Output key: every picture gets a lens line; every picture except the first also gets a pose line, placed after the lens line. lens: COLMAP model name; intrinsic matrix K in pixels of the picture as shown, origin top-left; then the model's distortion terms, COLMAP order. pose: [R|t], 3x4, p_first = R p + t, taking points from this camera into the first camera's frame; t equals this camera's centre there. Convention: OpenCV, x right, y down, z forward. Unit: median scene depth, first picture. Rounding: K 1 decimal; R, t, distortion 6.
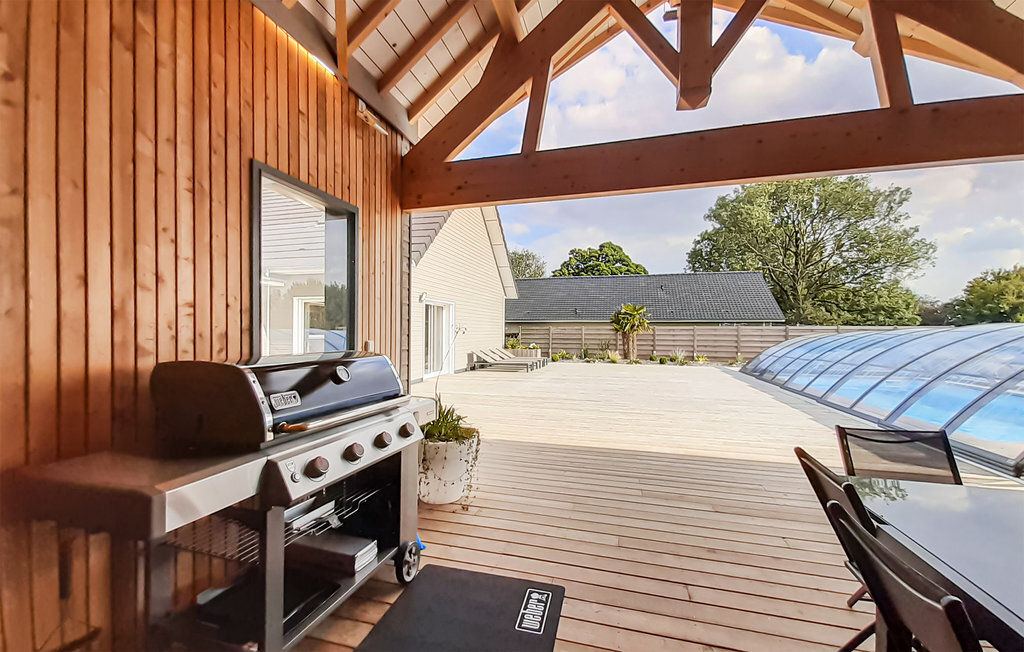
lens RADIAL K [[419.2, 0, 507.0], [0, 419.2, 334.0], [0, 0, 1]] dist [0.011793, -0.000197]
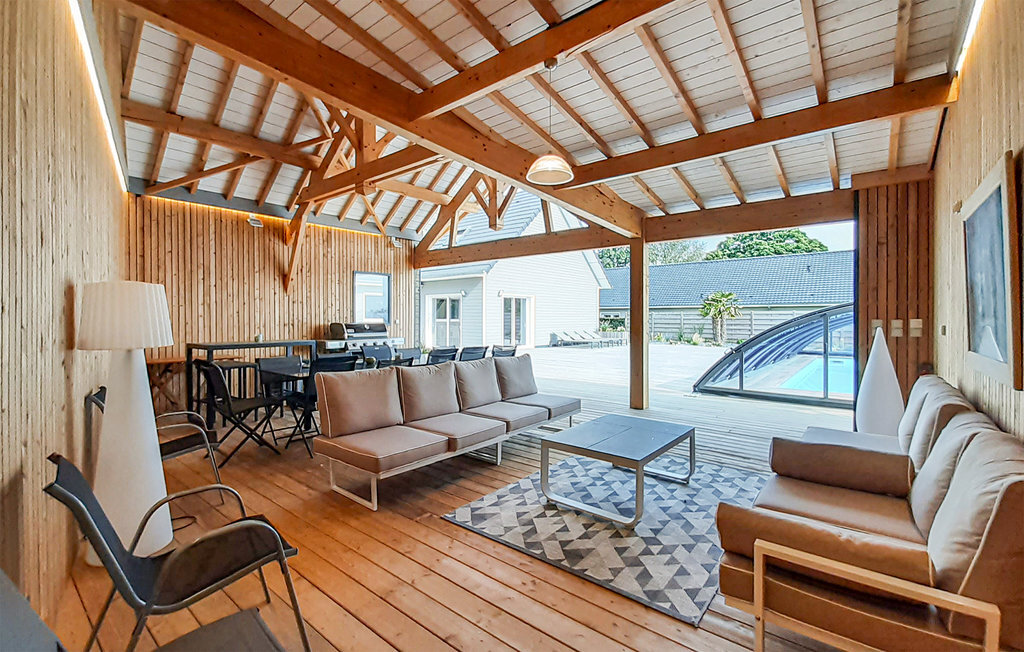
lens RADIAL K [[438.9, 0, 512.0], [0, 438.9, 326.0], [0, 0, 1]] dist [-0.000607, -0.000051]
pose [[0.923885, 0.006721, -0.382611, 1.472119], [-0.001044, 0.999886, 0.015044, 0.012616], [0.382669, -0.013500, 0.923787, -1.390647]]
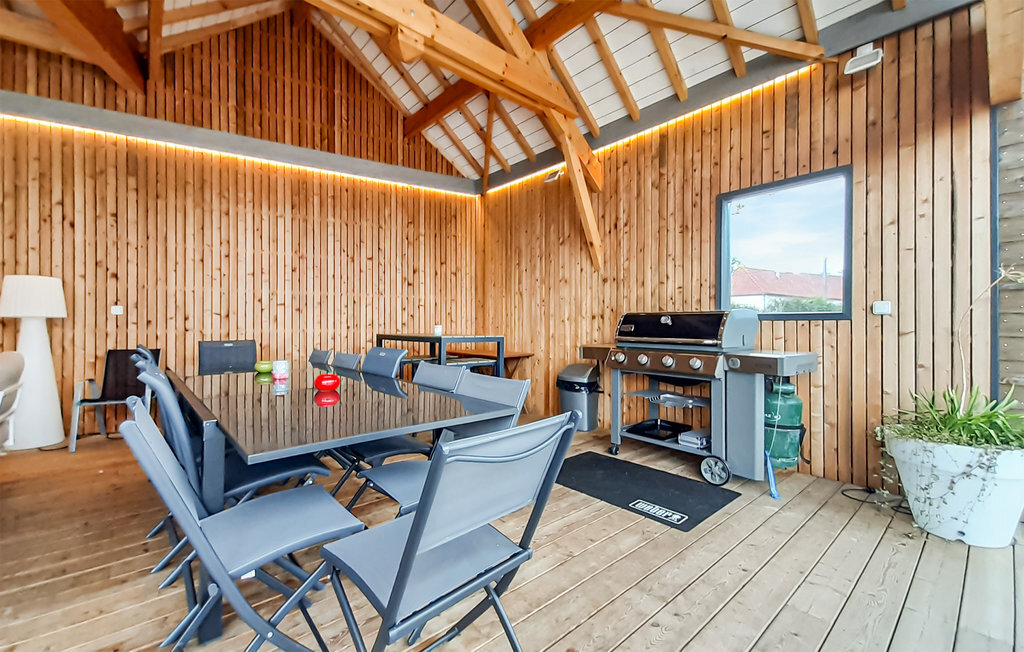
lens RADIAL K [[407.9, 0, 480.0], [0, 407.9, 323.0], [0, 0, 1]] dist [-0.000003, -0.005447]
pose [[-0.581041, 0.001865, -0.813872, 0.825927], [-0.003165, 0.999985, 0.004552, 0.056814], [0.813868, 0.005221, -0.581026, 0.777455]]
